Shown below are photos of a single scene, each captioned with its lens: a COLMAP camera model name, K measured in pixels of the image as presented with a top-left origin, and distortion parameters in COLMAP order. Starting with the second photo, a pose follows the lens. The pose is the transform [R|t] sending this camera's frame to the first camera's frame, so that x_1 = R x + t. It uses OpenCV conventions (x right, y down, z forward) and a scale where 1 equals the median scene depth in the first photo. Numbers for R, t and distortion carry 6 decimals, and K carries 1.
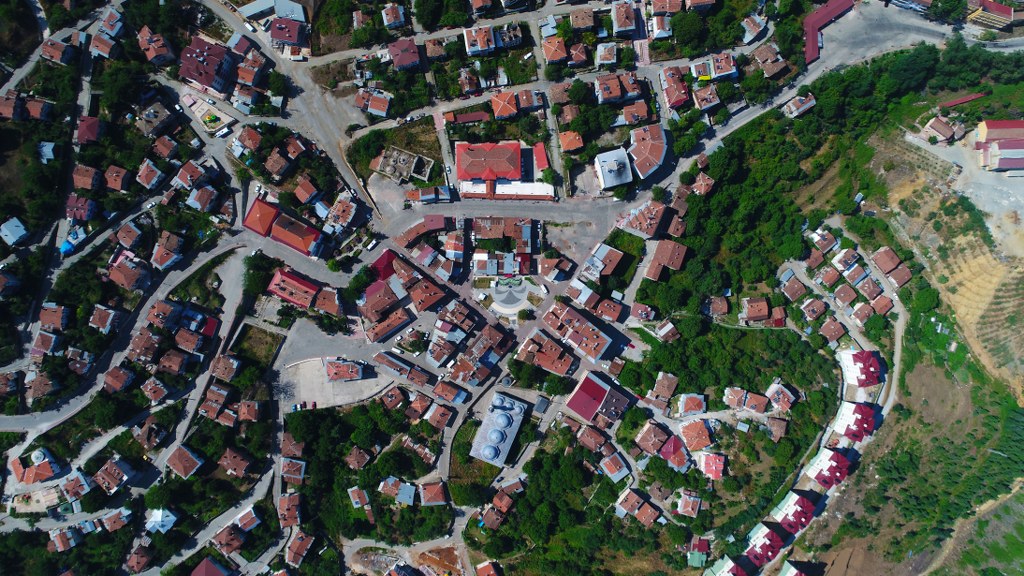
lens RADIAL K [[692.4, 0, 523.9], [0, 692.4, 302.0], [0, 0, 1]] dist [0.013918, -0.006576]
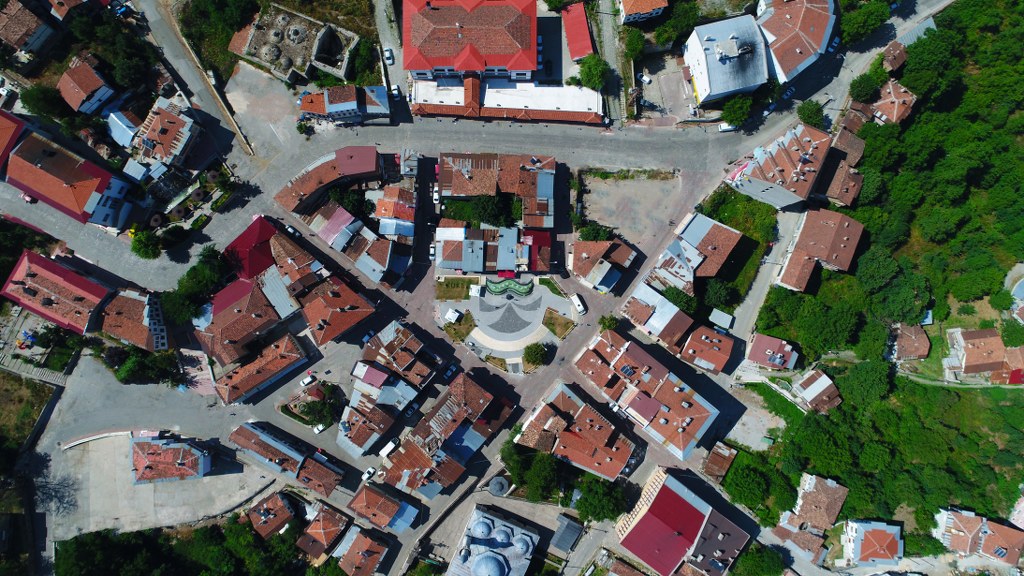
lens RADIAL K [[692.4, 0, 522.7], [0, 692.4, 302.4], [0, 0, 1]] dist [0.013918, -0.006576]
pose [[0.999743, 0.020154, -0.010378, -0.005163], [-0.020411, 0.999472, -0.025290, -0.005727], [0.009863, 0.025495, 0.999626, 0.501091]]
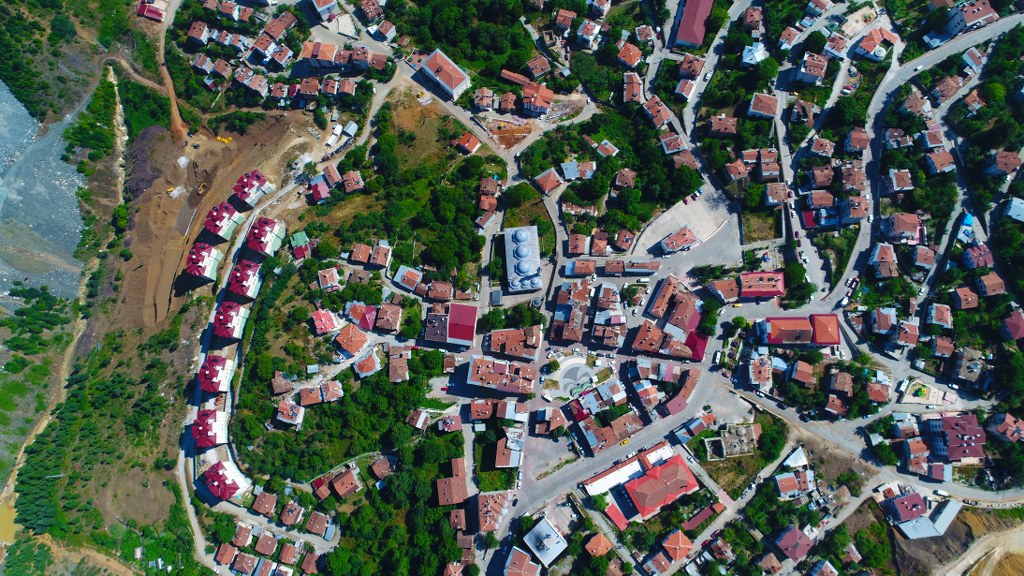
lens RADIAL K [[692.4, 0, 506.5], [0, 692.4, 294.2], [0, 0, 1]] dist [0.013918, -0.006576]
pose [[-0.887260, 0.452876, -0.087599, 0.102978], [-0.461257, -0.869659, 0.175884, -0.036475], [0.003473, 0.196460, 0.980506, -0.022618]]
